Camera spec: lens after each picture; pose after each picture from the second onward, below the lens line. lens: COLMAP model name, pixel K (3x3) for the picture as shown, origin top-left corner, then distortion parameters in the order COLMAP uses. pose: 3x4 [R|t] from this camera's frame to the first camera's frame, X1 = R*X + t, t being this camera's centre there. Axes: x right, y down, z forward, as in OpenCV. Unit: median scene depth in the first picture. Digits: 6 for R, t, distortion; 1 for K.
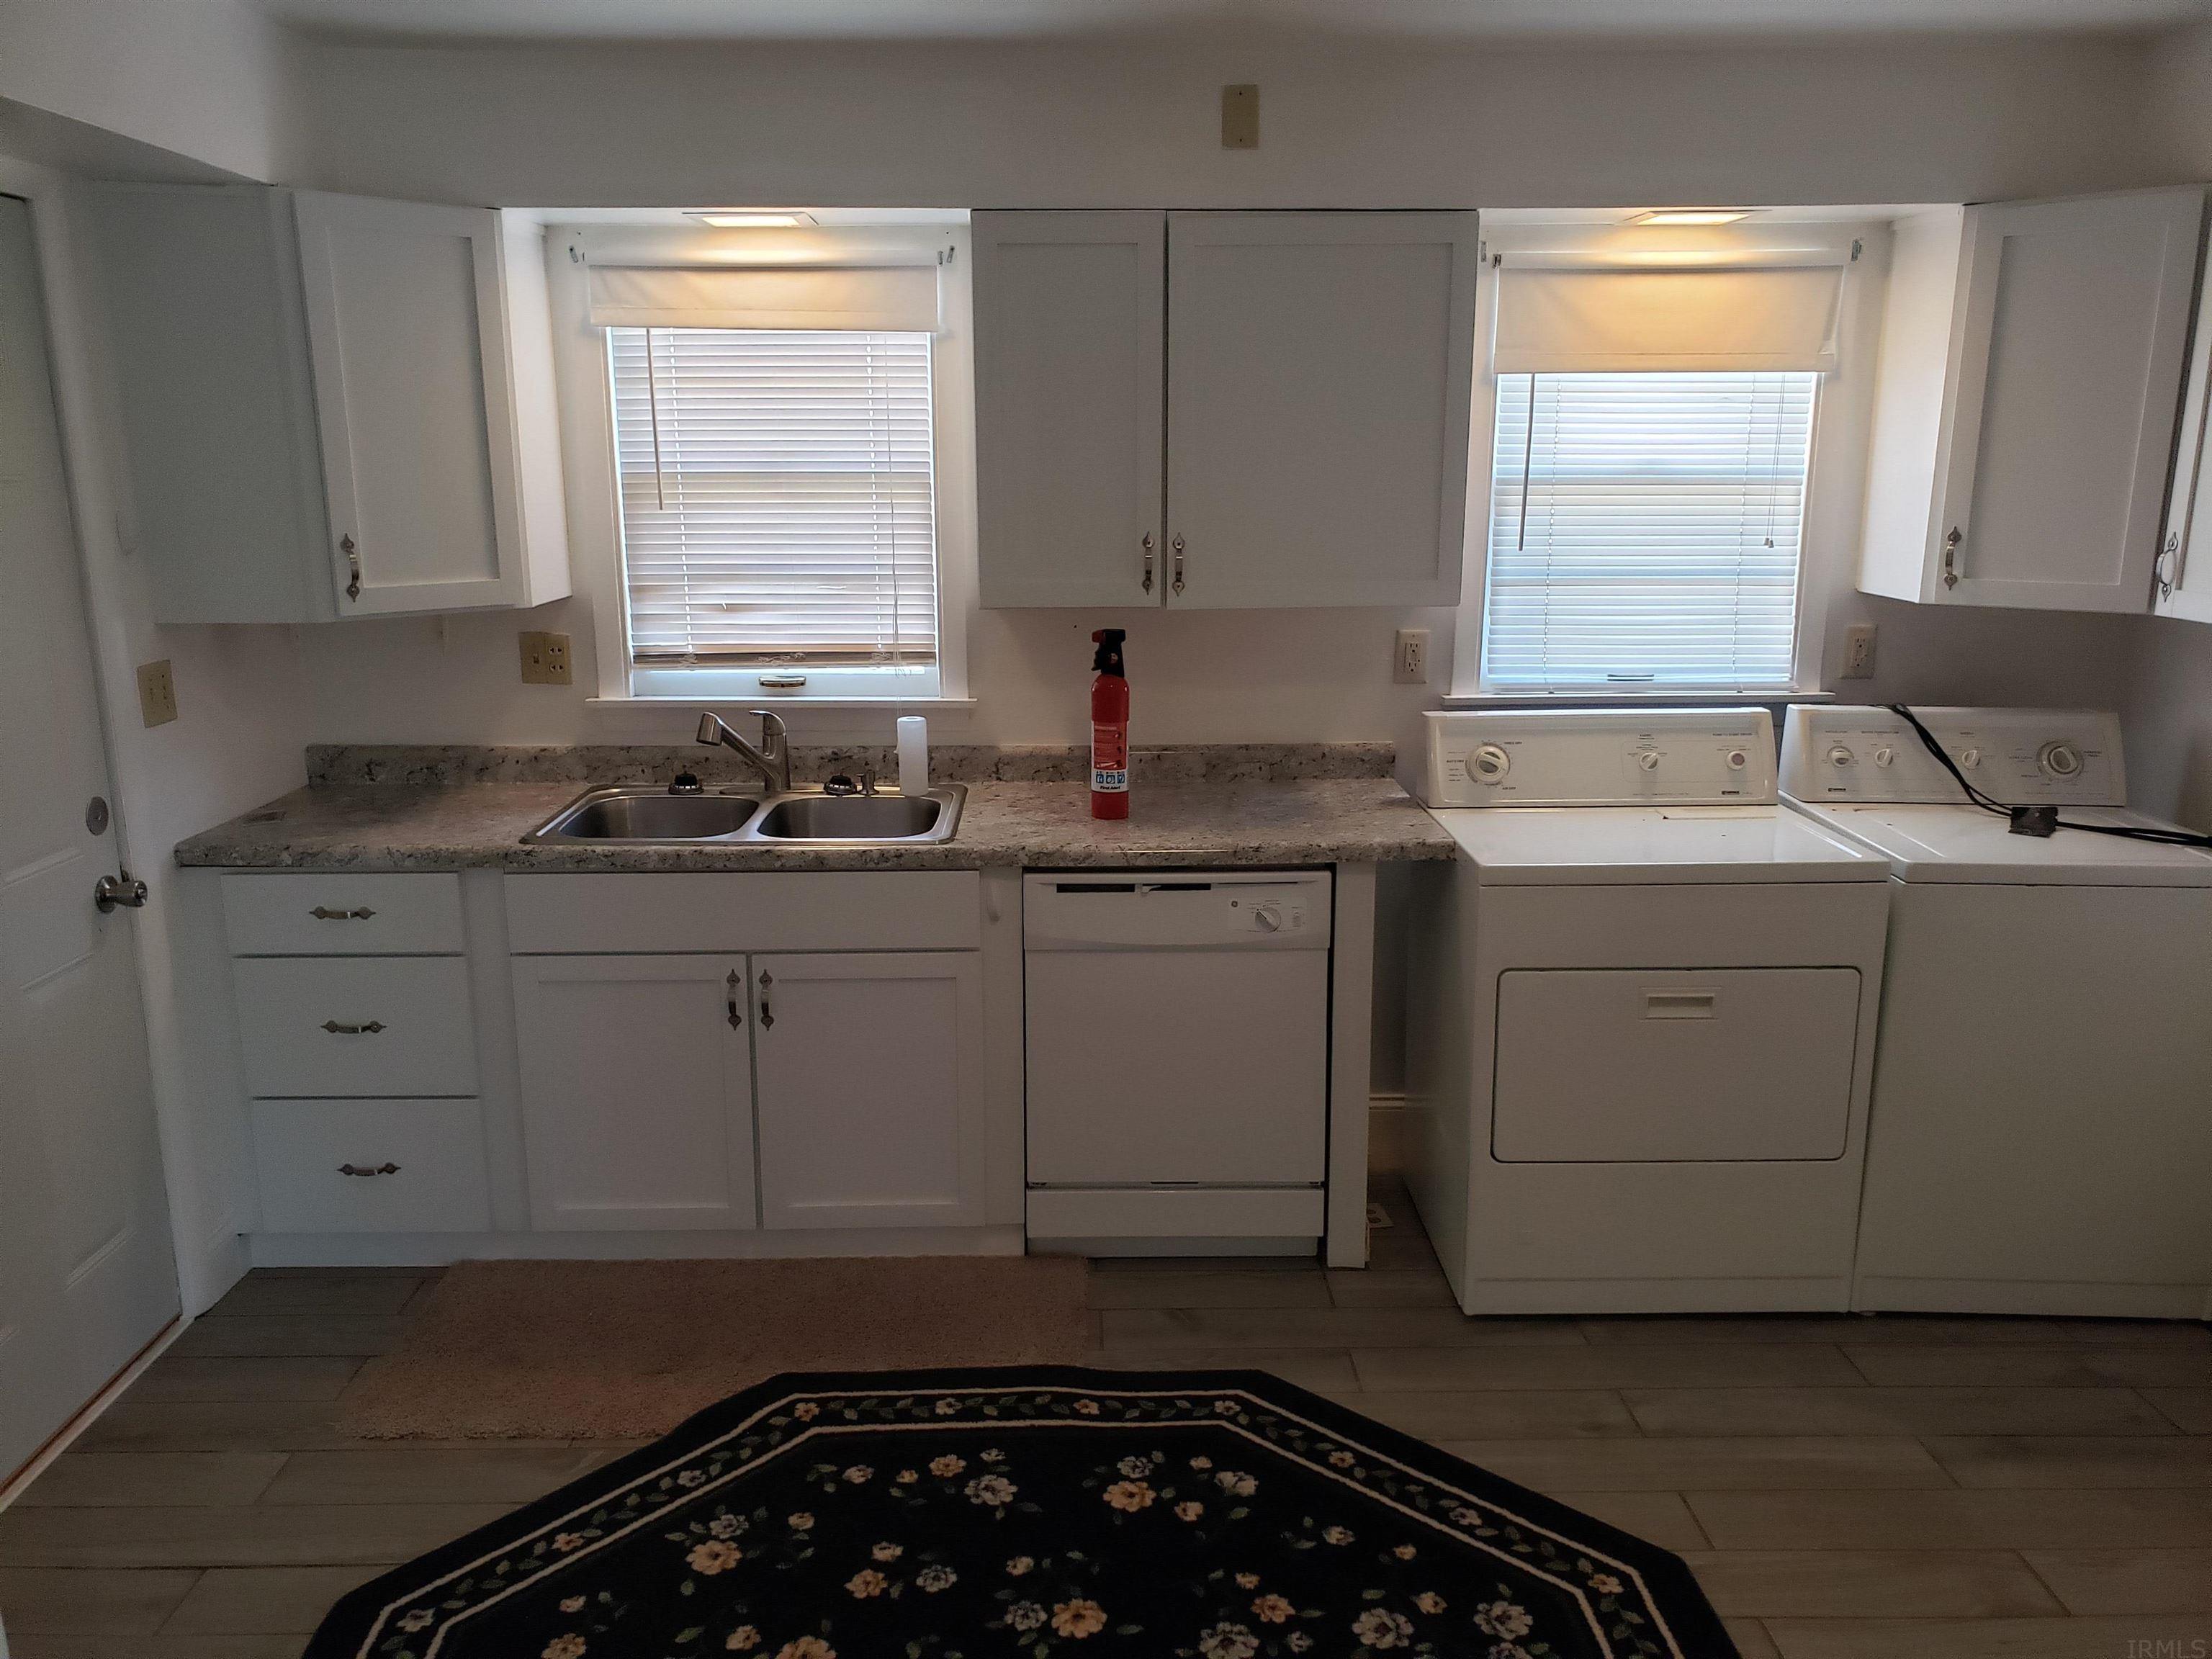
lens RADIAL K [[1737.2, 0, 1106.0], [0, 1737.2, 829.5], [0, 0, 1]] dist [0.095227, -0.051410]
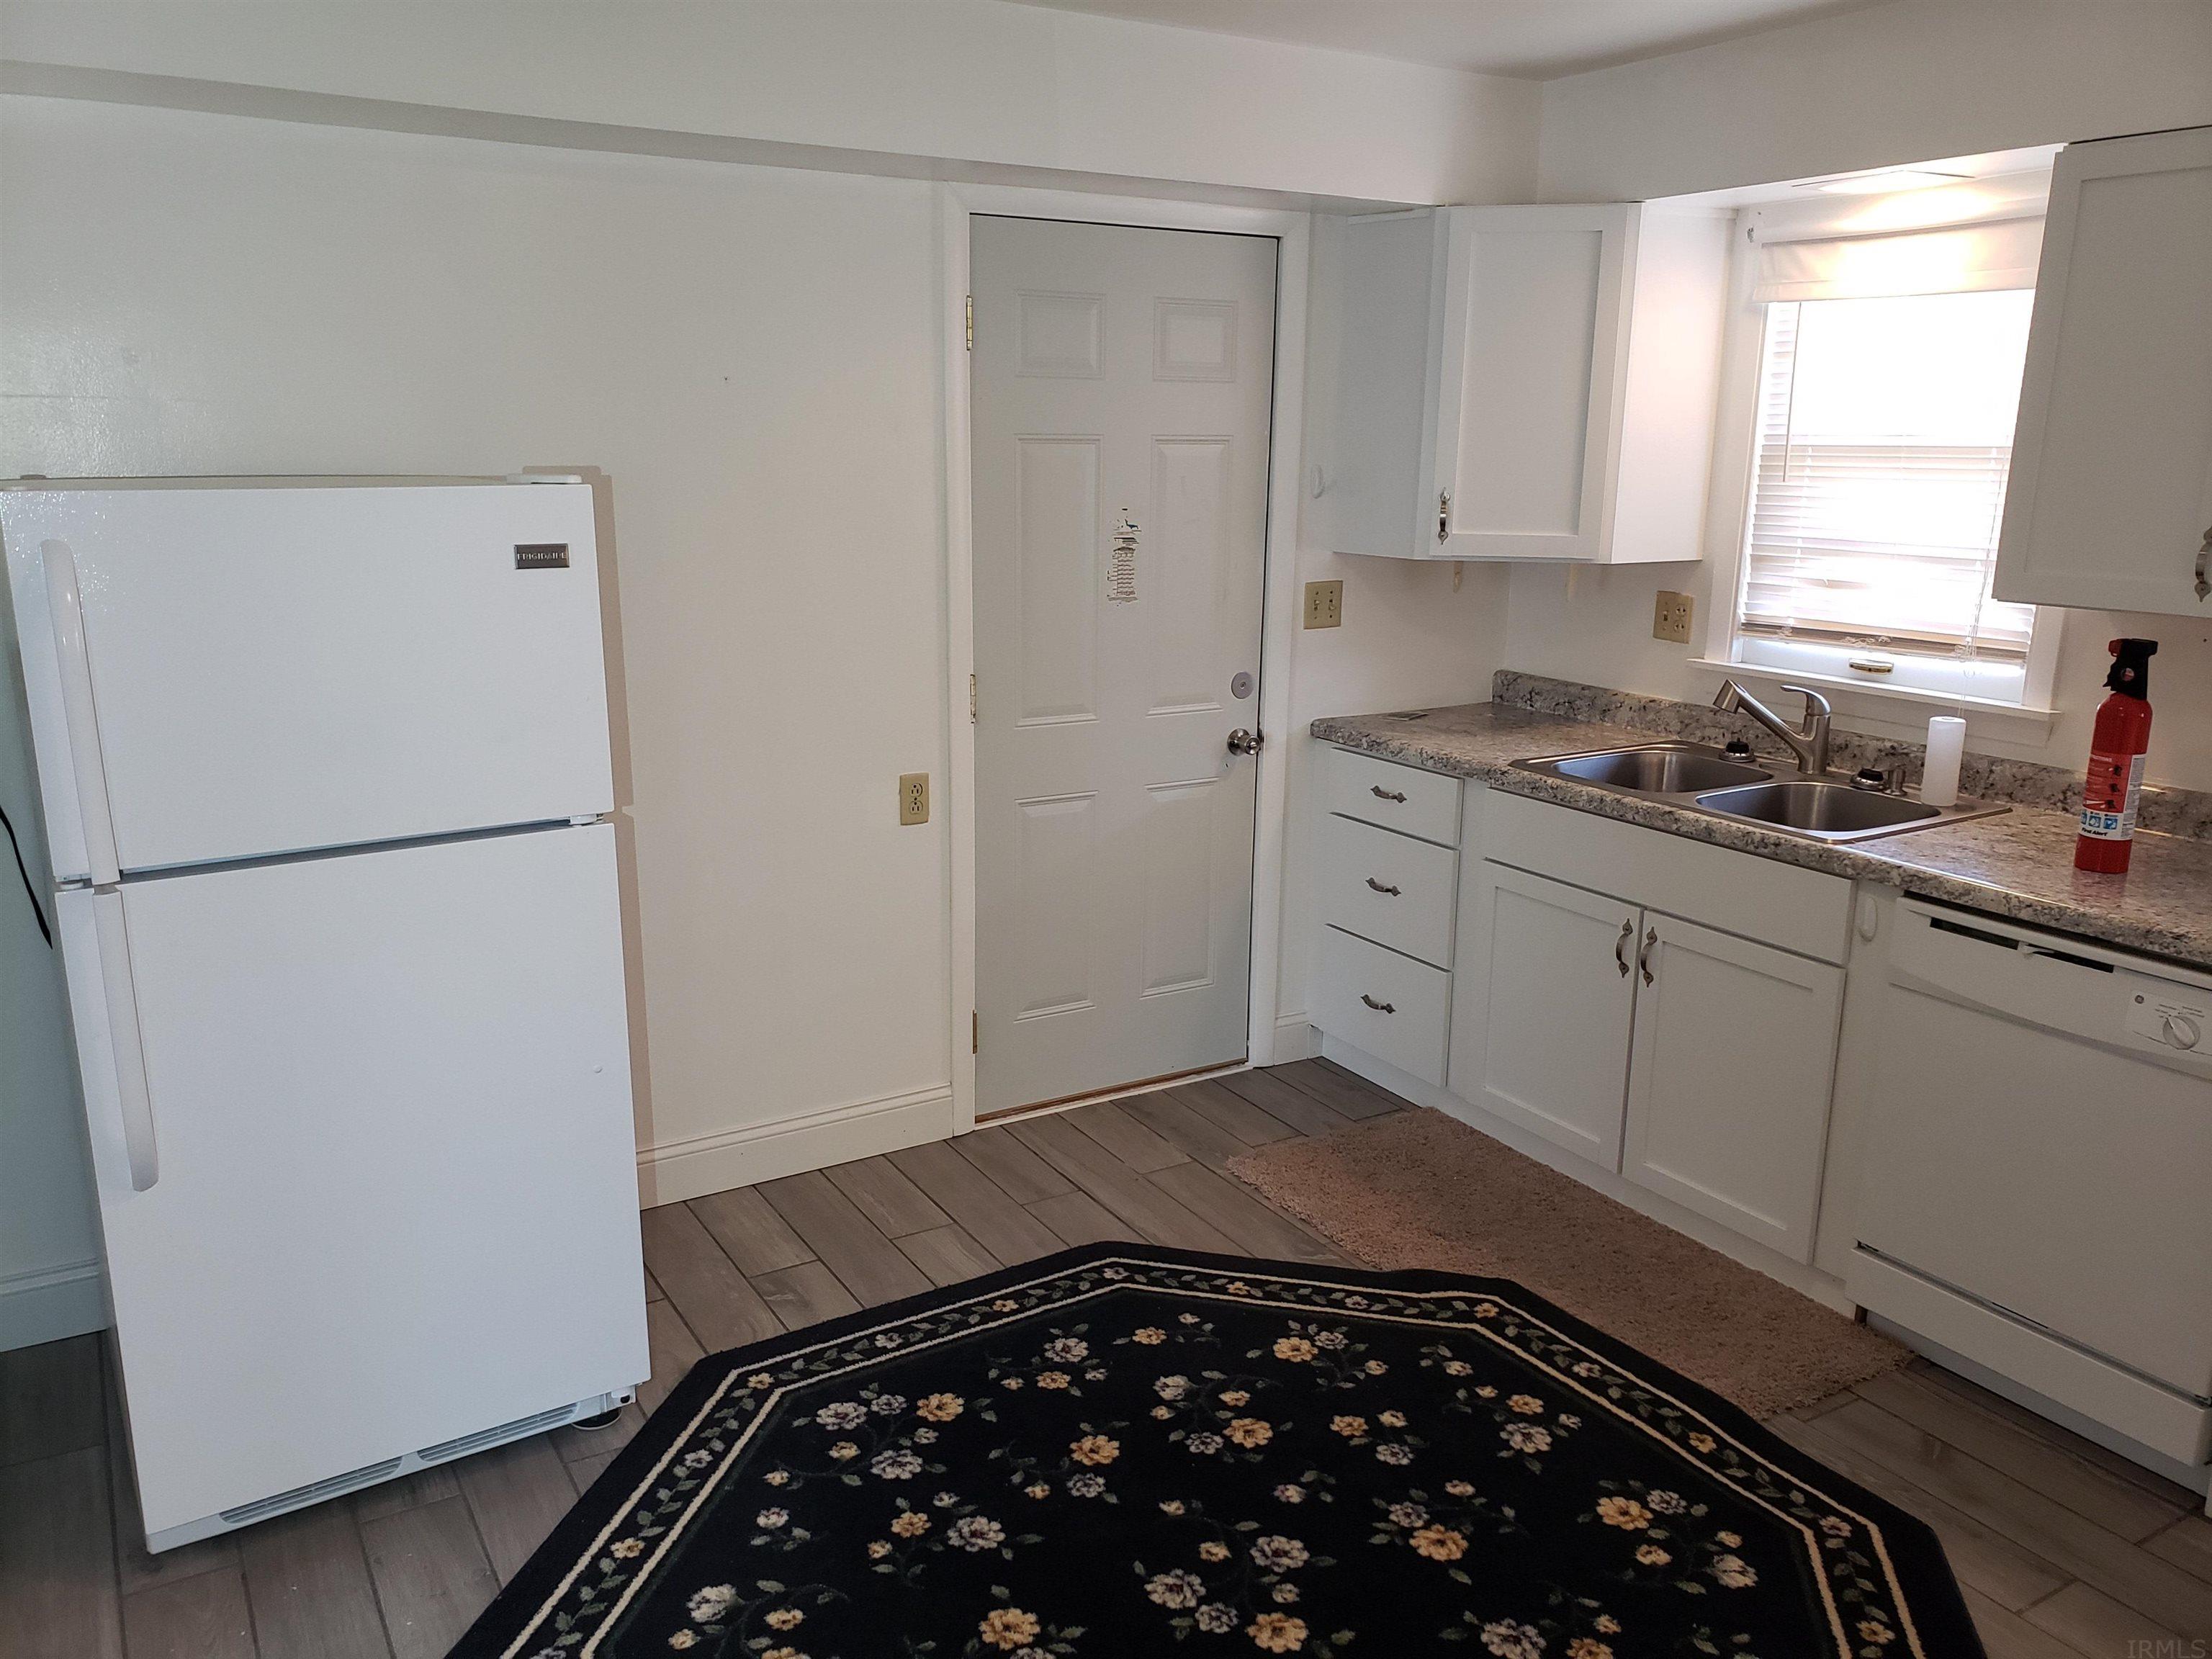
lens RADIAL K [[1719.2, 0, 1090.6], [0, 1719.2, 838.1], [0, 0, 1]] dist [-0.006419, 0.066768]
pose [[0.511400, 0.210693, -0.833113, 0.465307], [-0.197377, 0.972358, 0.124750, -0.031484], [0.836368, 0.100640, 0.538850, 0.175966]]
